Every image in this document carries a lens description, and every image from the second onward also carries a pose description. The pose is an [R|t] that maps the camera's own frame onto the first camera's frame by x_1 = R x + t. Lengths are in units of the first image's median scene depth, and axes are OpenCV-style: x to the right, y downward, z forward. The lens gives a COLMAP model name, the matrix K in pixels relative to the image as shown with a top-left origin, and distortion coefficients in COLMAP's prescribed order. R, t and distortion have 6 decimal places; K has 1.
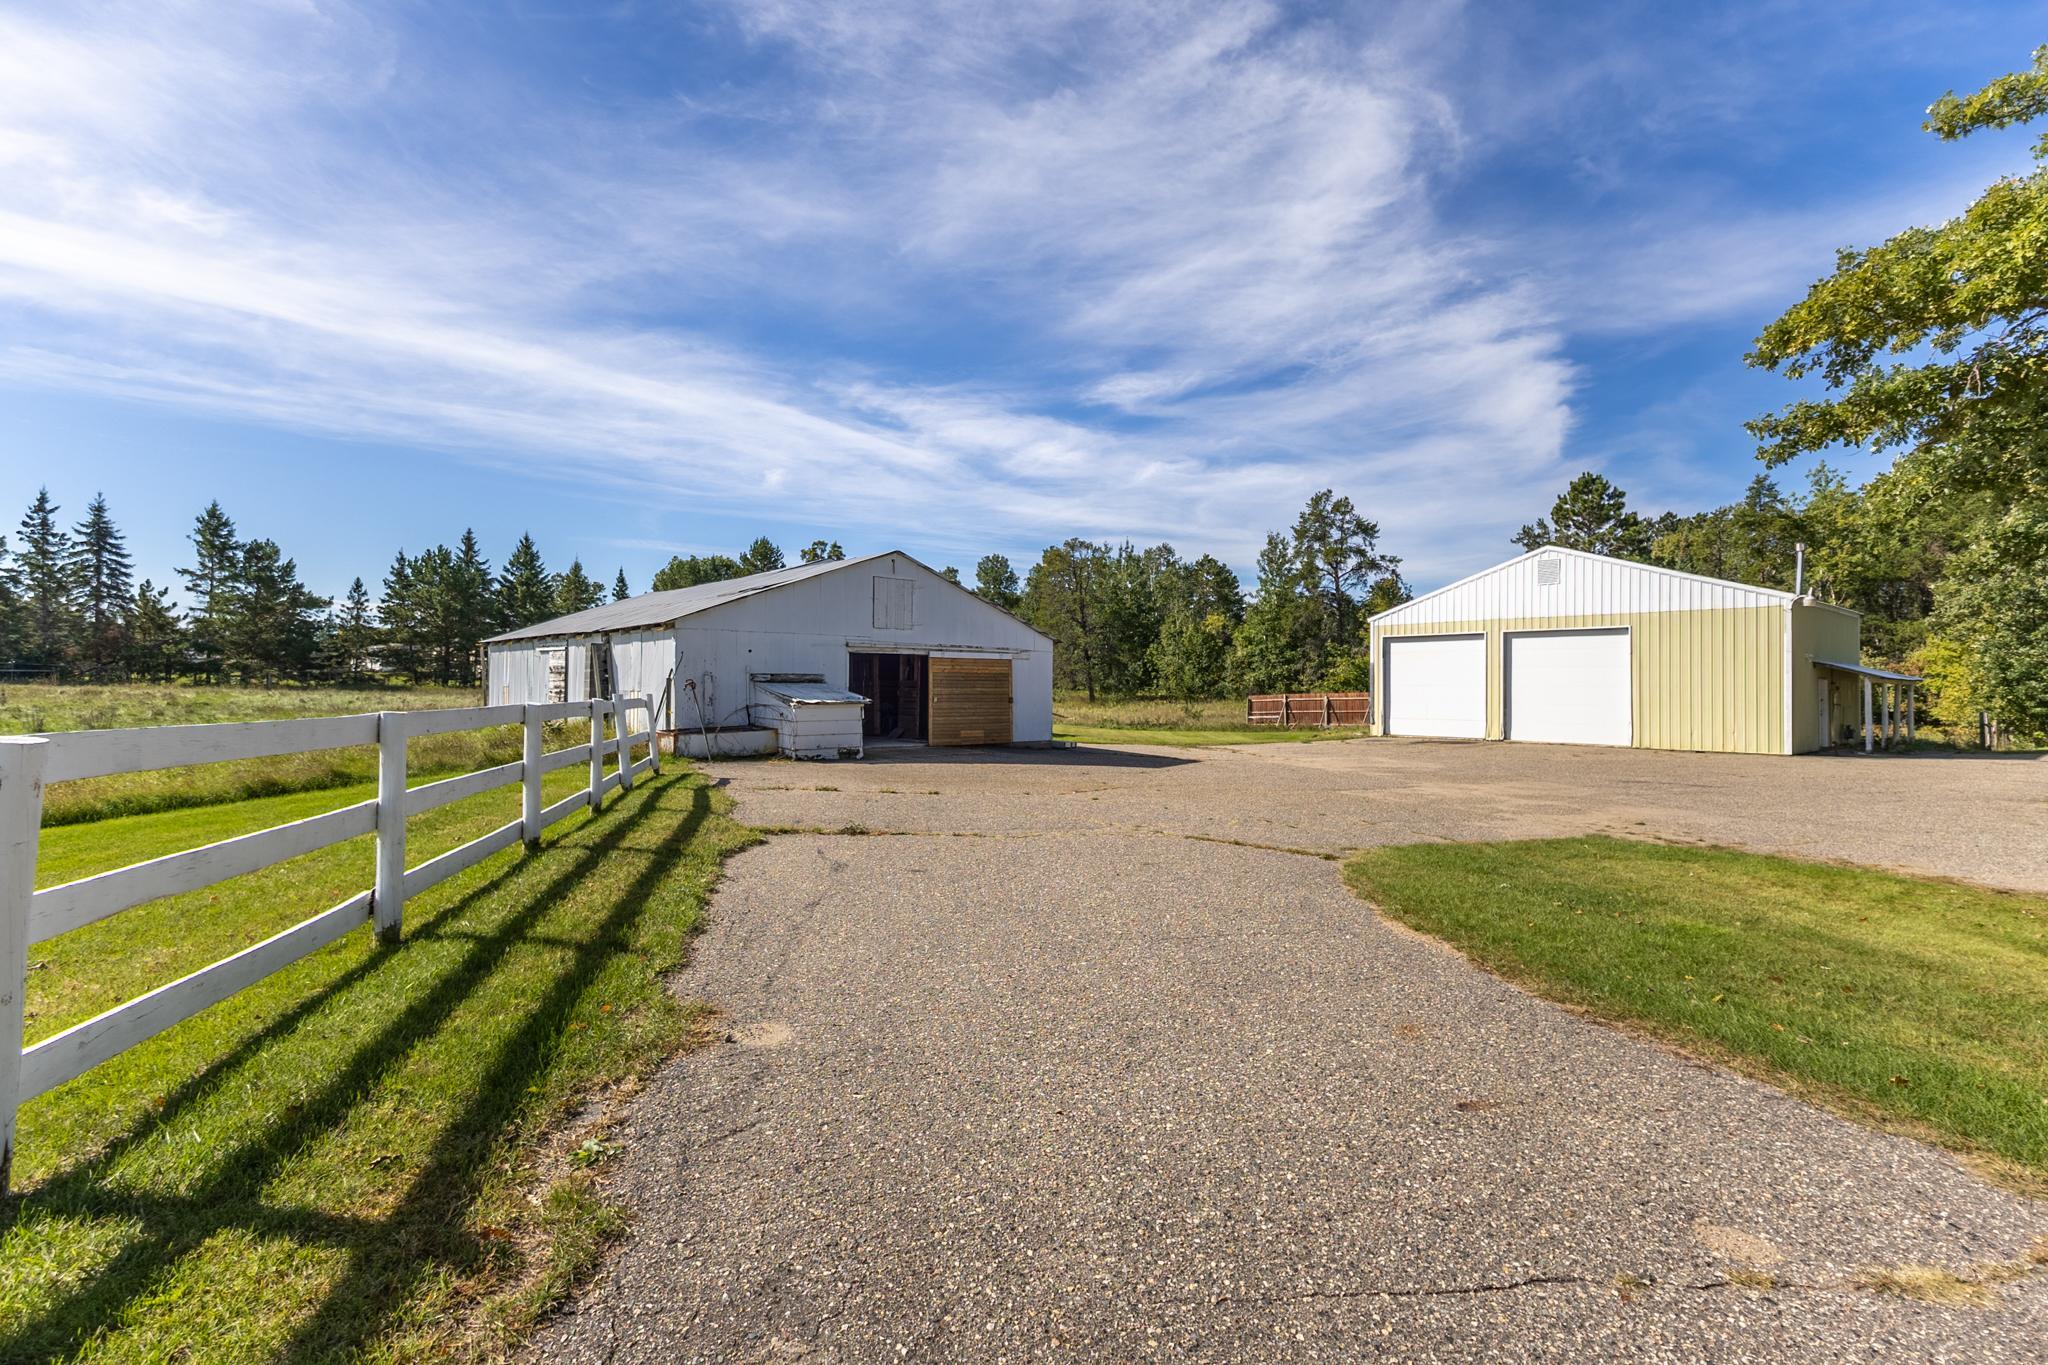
lens RADIAL K [[904.2, 0, 1009.2], [0, 904.2, 669.0], [0, 0, 1]] dist [-0.013570, 0.013489]
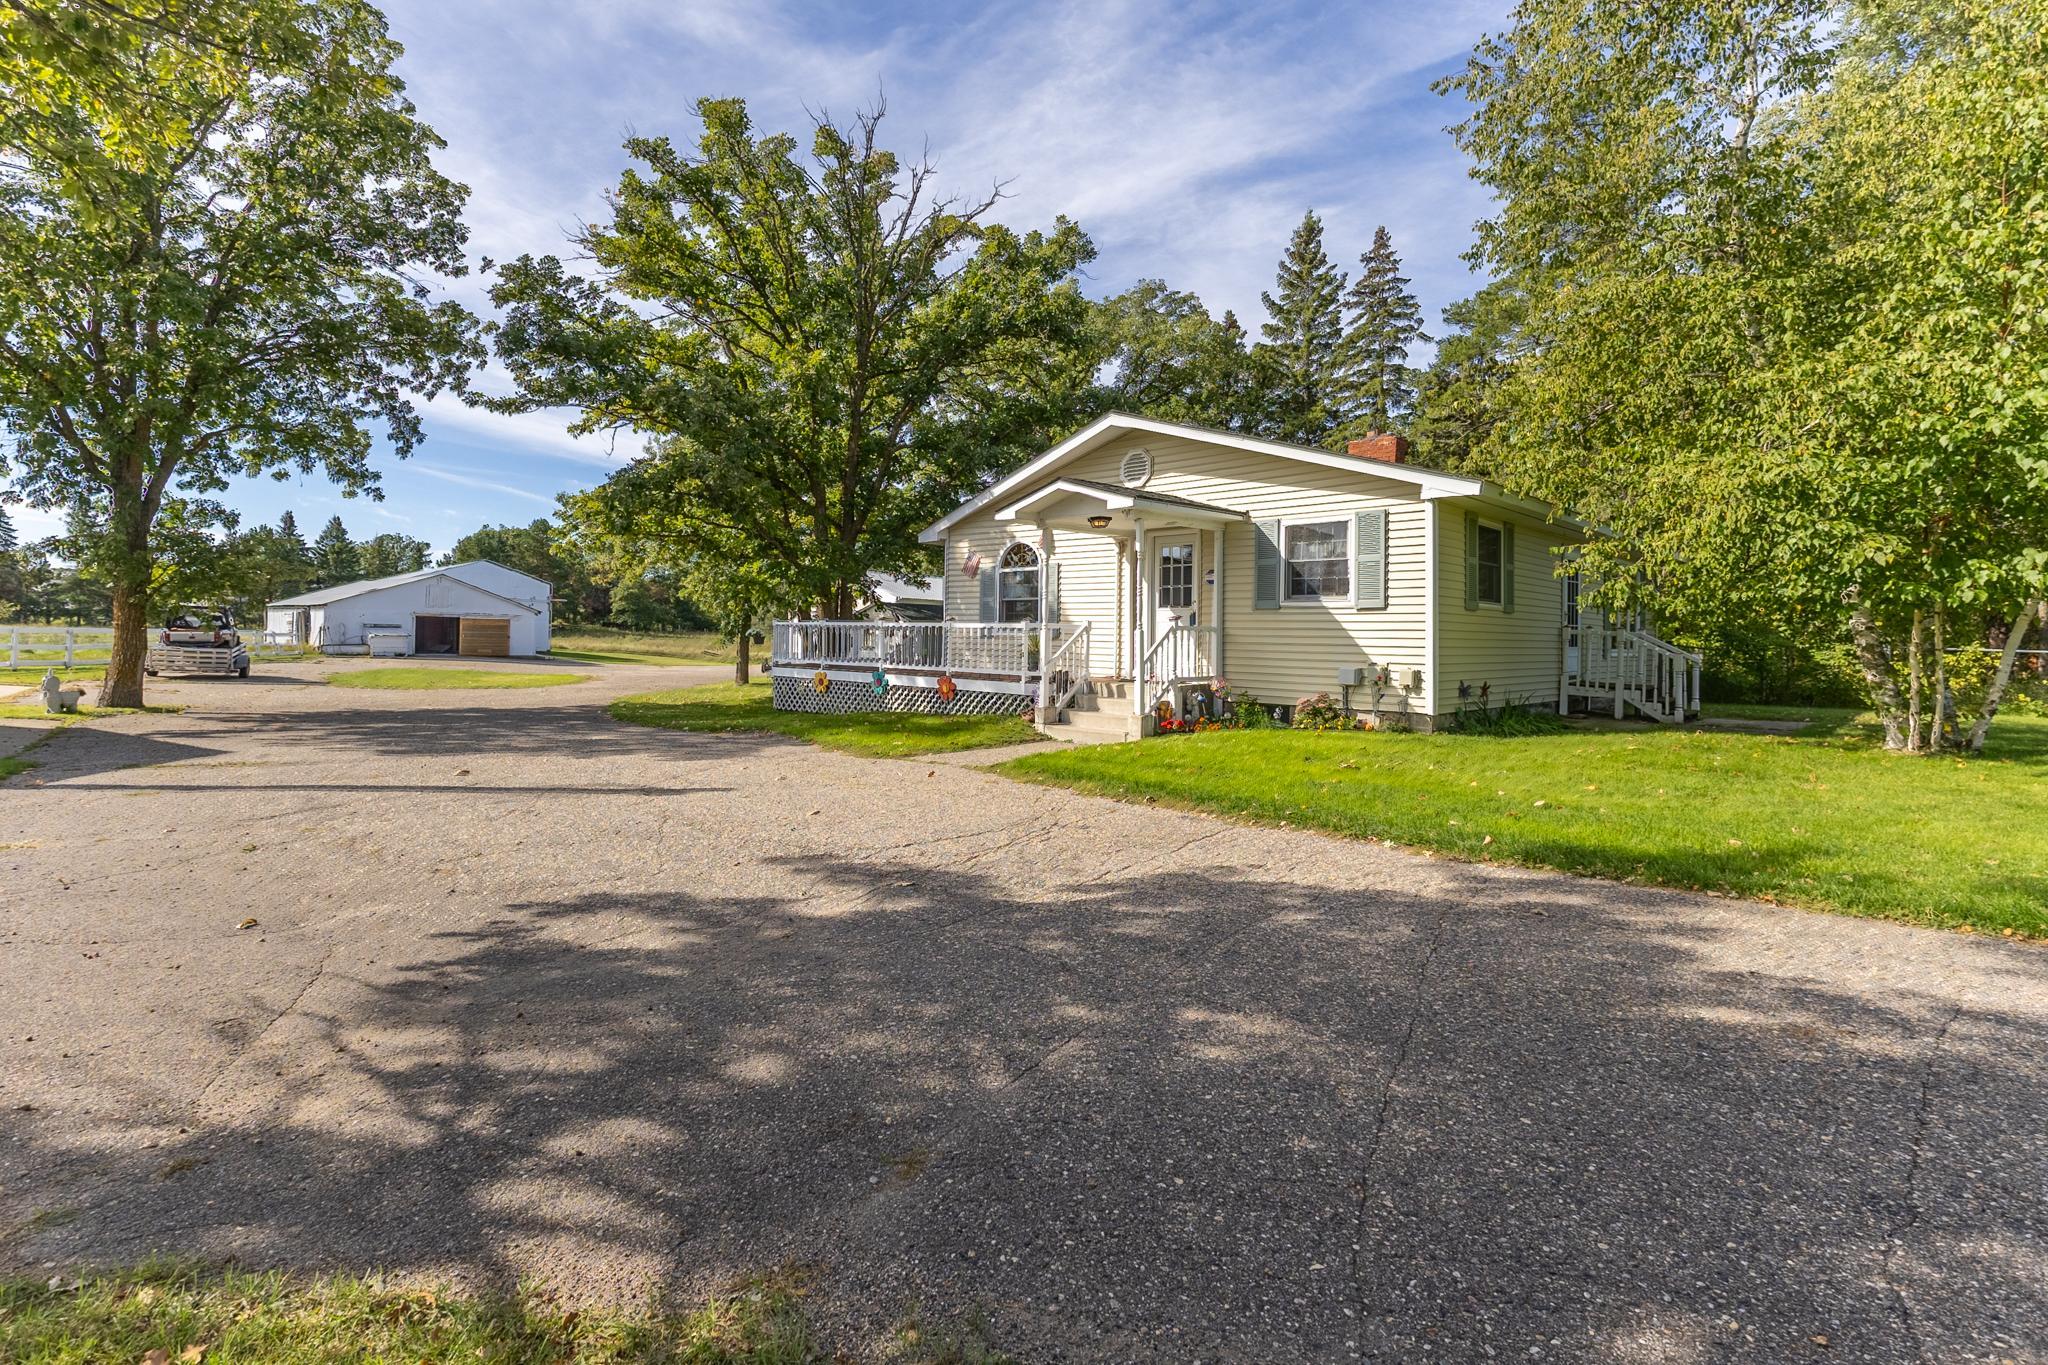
lens RADIAL K [[911.4, 0, 1001.8], [0, 911.4, 654.6], [0, 0, 1]] dist [0.002373, -0.000199]
pose [[0.995453, 0.006637, 0.095018, 0.366139], [-0.010206, 0.999259, 0.037124, -0.006742], [-0.094702, -0.037925, 0.994783, -0.504773]]
